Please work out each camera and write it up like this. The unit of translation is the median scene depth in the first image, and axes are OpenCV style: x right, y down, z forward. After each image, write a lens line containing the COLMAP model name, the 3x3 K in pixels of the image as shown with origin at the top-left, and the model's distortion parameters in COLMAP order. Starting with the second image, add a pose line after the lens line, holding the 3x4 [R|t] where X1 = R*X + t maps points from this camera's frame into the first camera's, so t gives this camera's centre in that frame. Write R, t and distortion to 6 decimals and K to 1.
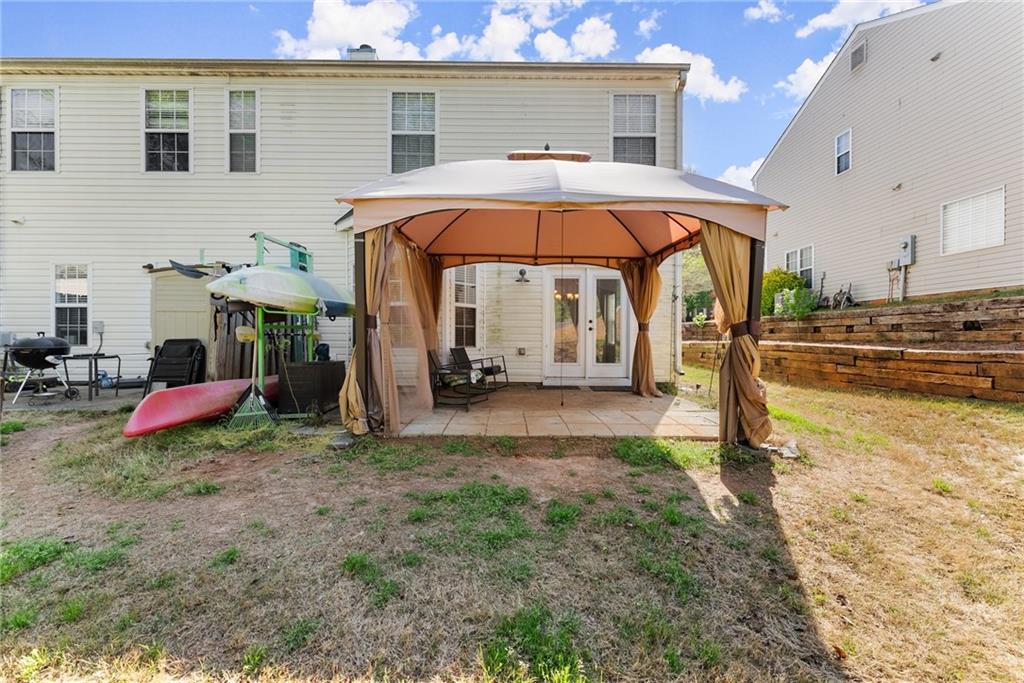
lens RADIAL K [[409.5, 0, 512.0], [0, 409.5, 341.5], [0, 0, 1]] dist [0.001439, 0.000033]
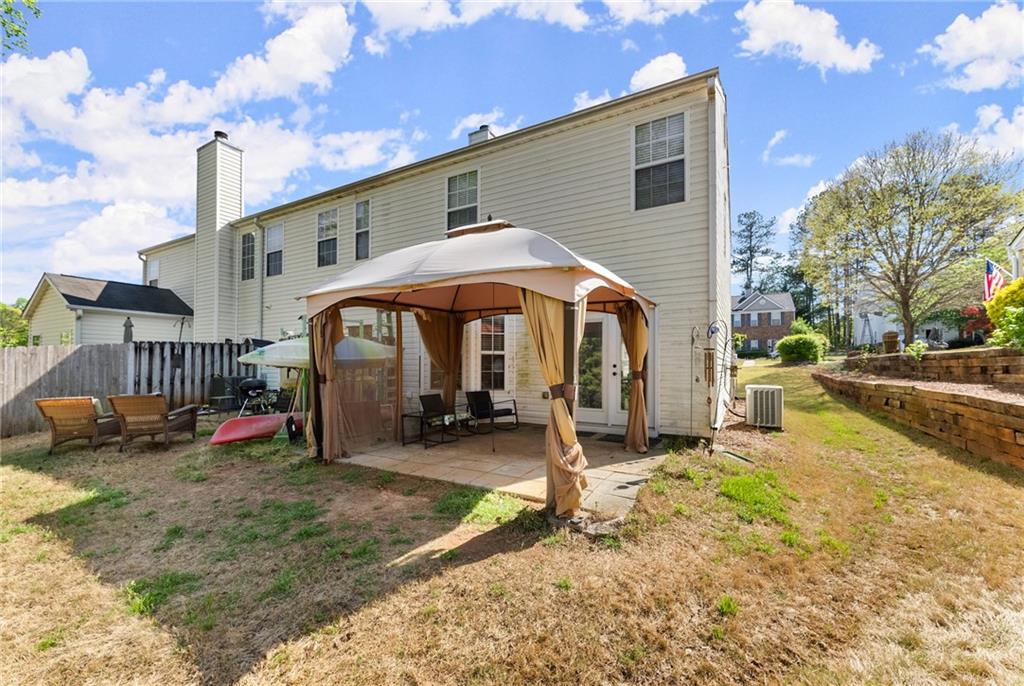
lens RADIAL K [[416.7, 0, 512.0], [0, 416.7, 356.0], [0, 0, 1]] dist [0.000756, -0.000049]
pose [[0.864104, -0.011923, -0.503172, 0.537976], [-0.002973, 0.999581, -0.028791, -0.049224], [0.503304, 0.026374, 0.863707, 0.044587]]
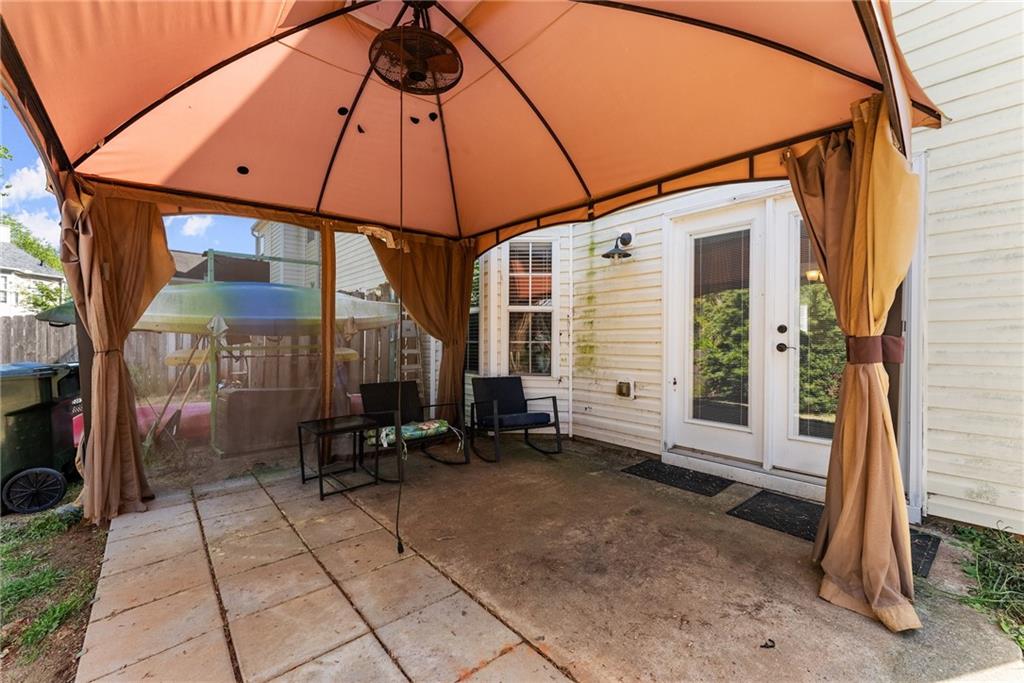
lens RADIAL K [[415.1, 0, 512.0], [0, 415.1, 341.5], [0, 0, 1]] dist [-0.000381, -0.000080]
pose [[0.652293, 0.001442, -0.757965, 0.372896], [-0.008790, 0.999945, -0.005662, -0.036116], [0.757916, 0.010356, 0.652270, 0.602659]]
